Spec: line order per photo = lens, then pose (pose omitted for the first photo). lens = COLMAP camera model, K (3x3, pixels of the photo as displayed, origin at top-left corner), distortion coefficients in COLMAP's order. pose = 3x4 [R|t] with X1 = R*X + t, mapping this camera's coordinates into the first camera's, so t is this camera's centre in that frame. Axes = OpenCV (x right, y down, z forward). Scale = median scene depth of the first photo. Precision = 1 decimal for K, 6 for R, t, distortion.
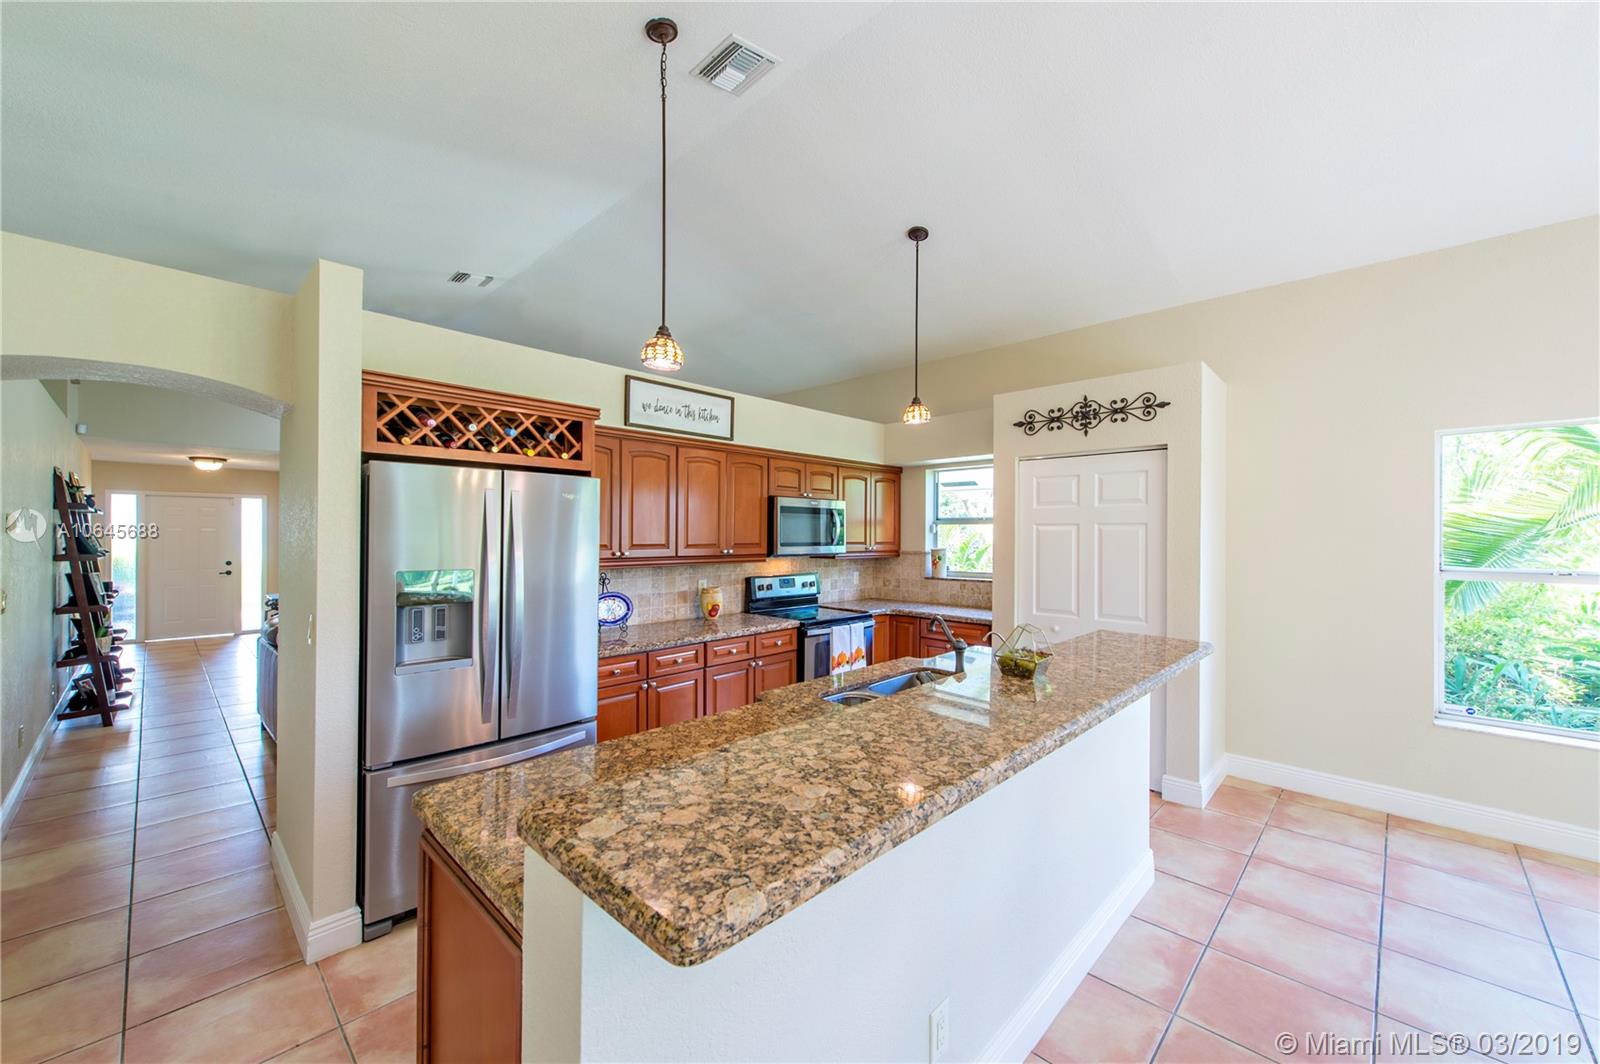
lens RADIAL K [[621.2, 0, 803.0], [0, 621.2, 531.5], [0, 0, 1]] dist [0.008747, -0.003978]
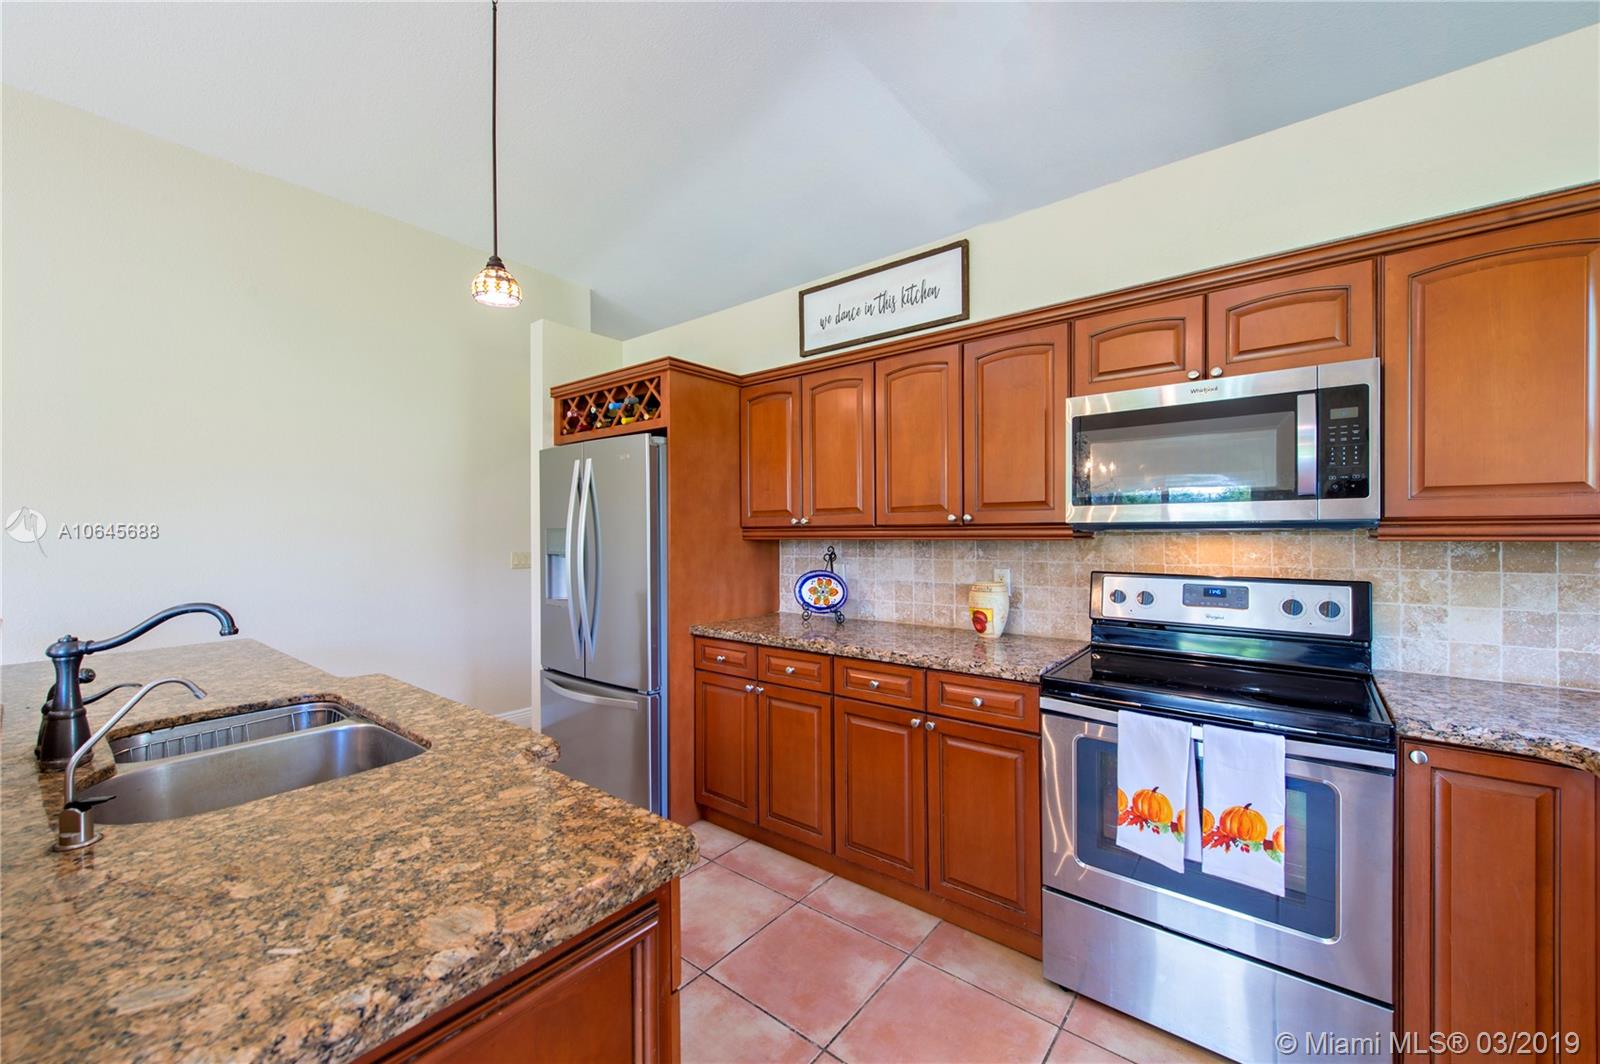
lens RADIAL K [[621.2, 0, 800.8], [0, 621.2, 532.4], [0, 0, 1]] dist [0.008747, -0.003978]
pose [[0.090547, -0.007590, -0.995863, 0.444189], [0.007632, 0.999947, -0.006928, 0.050264], [0.995863, -0.006974, 0.090600, 0.836054]]
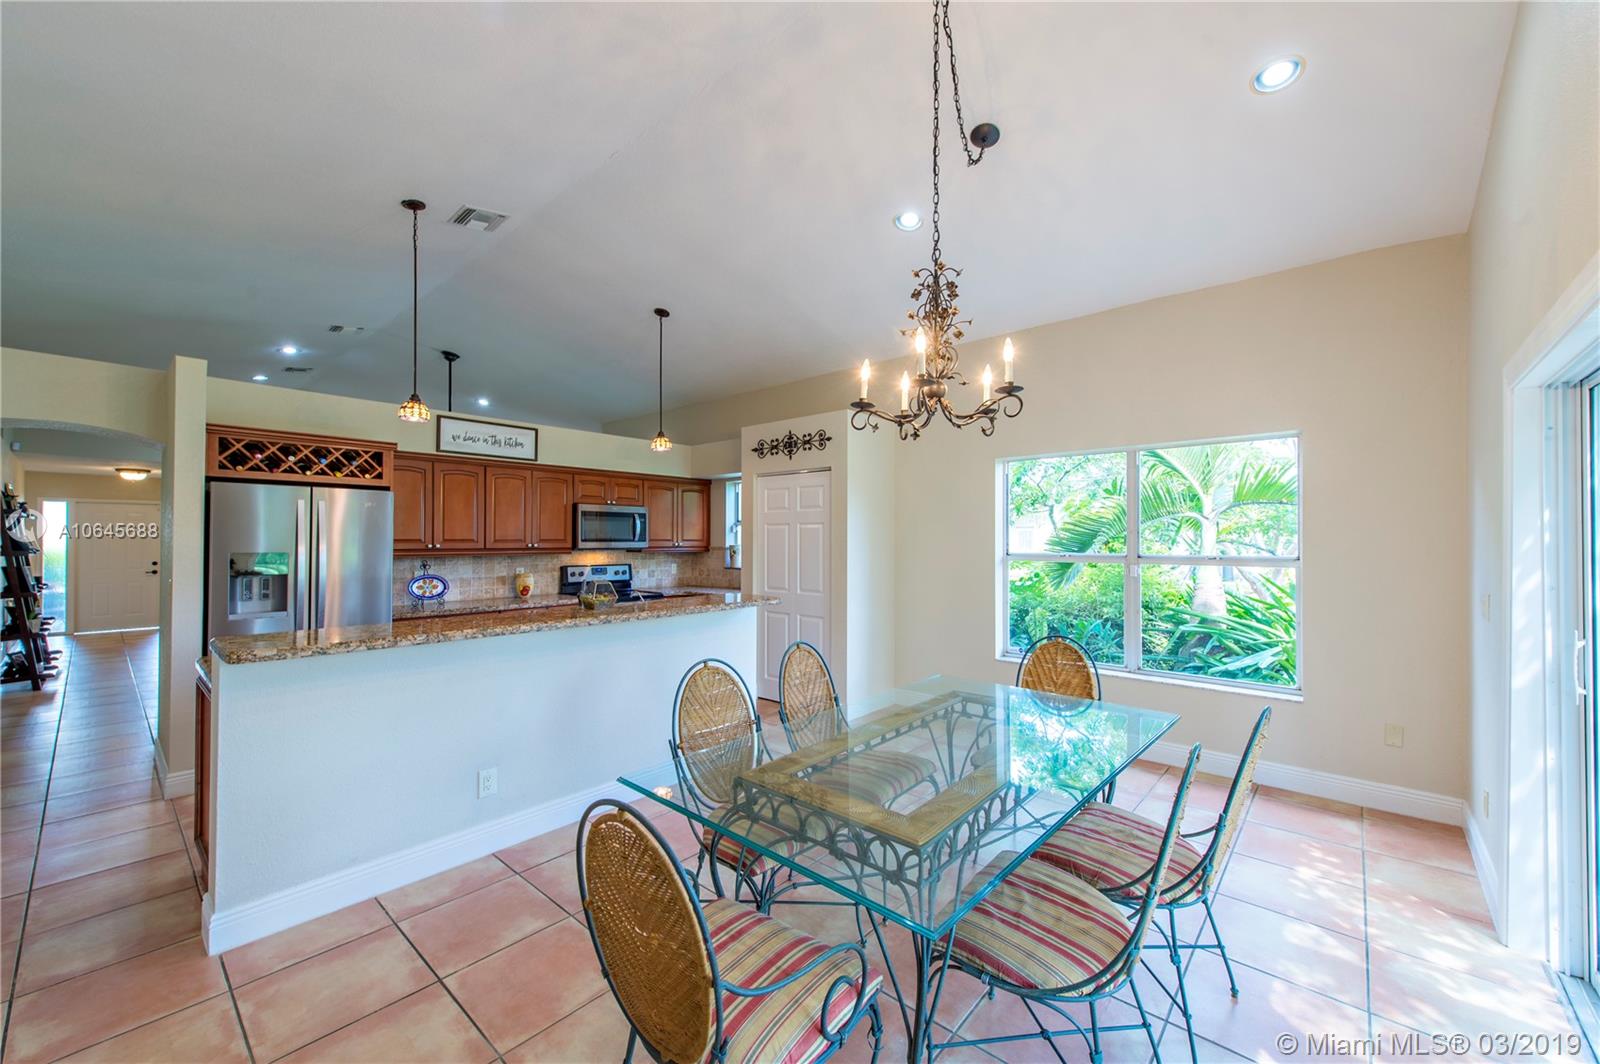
lens RADIAL K [[621.2, 0, 806.5], [0, 621.2, 532.8], [0, 0, 1]] dist [0.008747, -0.003978]
pose [[0.998904, -0.002873, 0.046721, 0.414733], [0.003176, 0.999974, -0.006414, 0.016495], [-0.046702, 0.006555, 0.998887, -0.362558]]
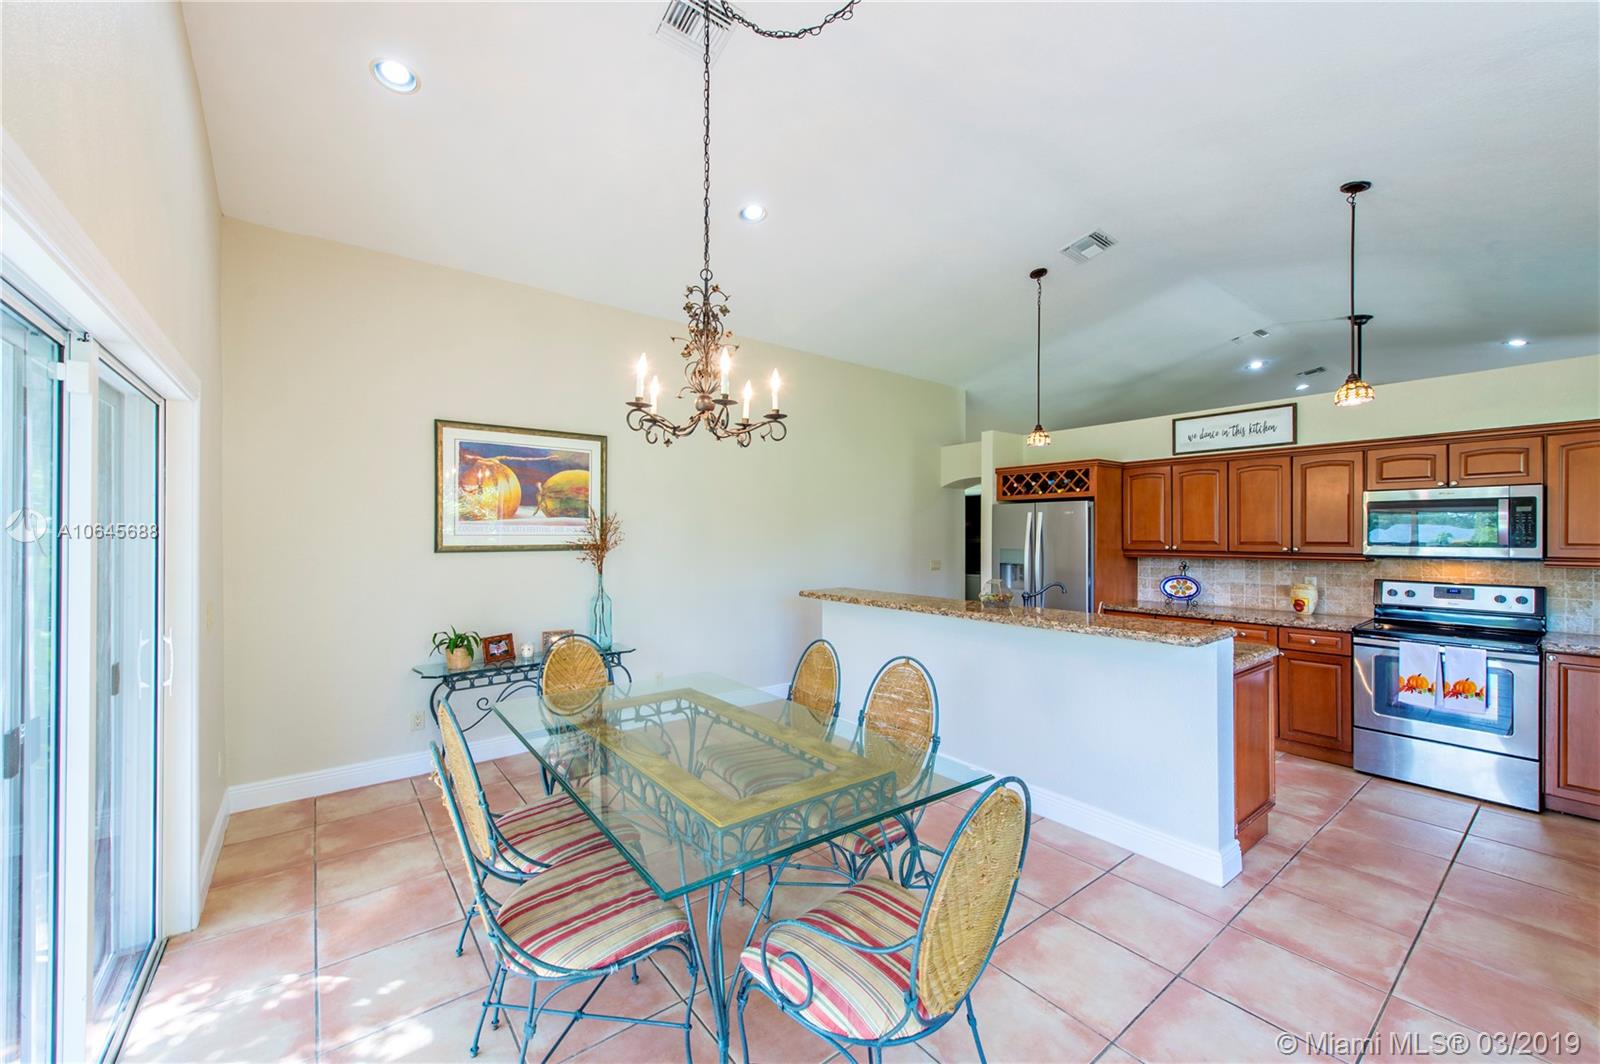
lens RADIAL K [[621.2, 0, 798.2], [0, 621.2, 534.7], [0, 0, 1]] dist [0.008747, -0.003978]
pose [[-0.147484, -0.006660, -0.989042, 1.100047], [0.001565, 0.999975, -0.006967, 0.013987], [0.989063, -0.002576, -0.147470, 0.336908]]
